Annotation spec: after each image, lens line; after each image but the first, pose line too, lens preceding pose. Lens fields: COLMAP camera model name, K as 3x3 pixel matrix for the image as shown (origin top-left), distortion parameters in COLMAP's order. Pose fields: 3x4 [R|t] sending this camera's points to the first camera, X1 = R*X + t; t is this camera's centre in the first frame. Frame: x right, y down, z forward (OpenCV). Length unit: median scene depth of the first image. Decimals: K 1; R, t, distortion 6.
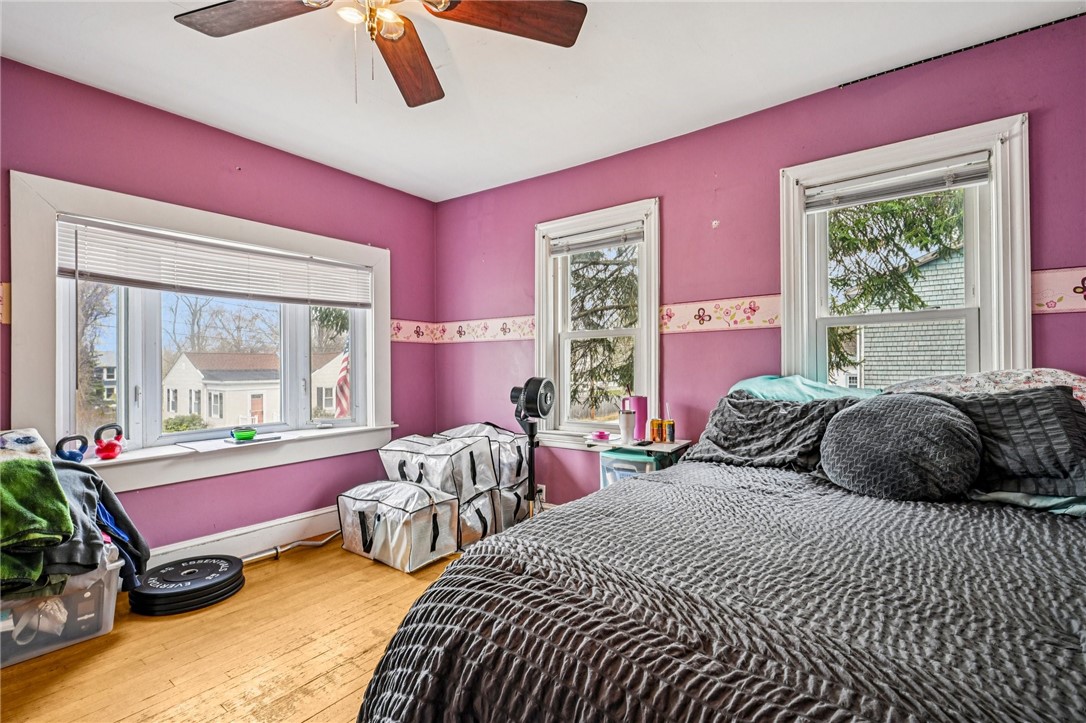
lens RADIAL K [[488.9, 0, 538.5], [0, 488.9, 365.1], [0, 0, 1]] dist [0.002621, -0.000572]
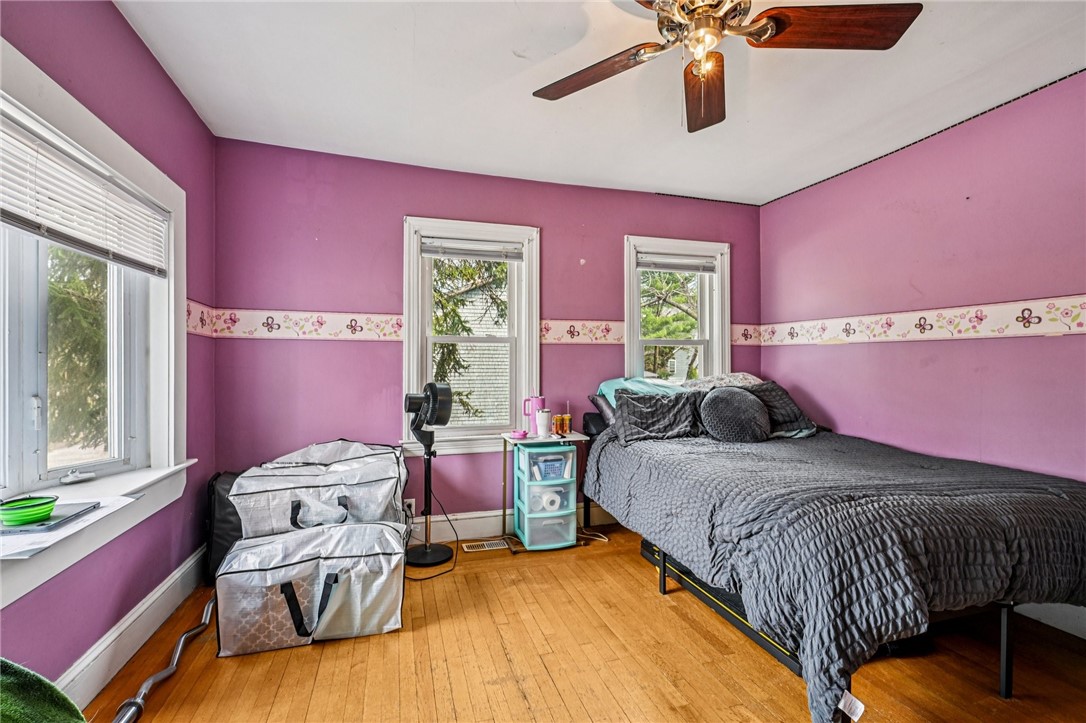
lens RADIAL K [[488.9, 0, 536.4], [0, 488.9, 360.4], [0, 0, 1]] dist [0.002621, -0.000572]
pose [[0.595857, 0.029064, 0.802565, -0.717297], [-0.000493, 0.999358, -0.035824, 0.018479], [-0.803091, 0.020950, 0.595489, 0.320668]]
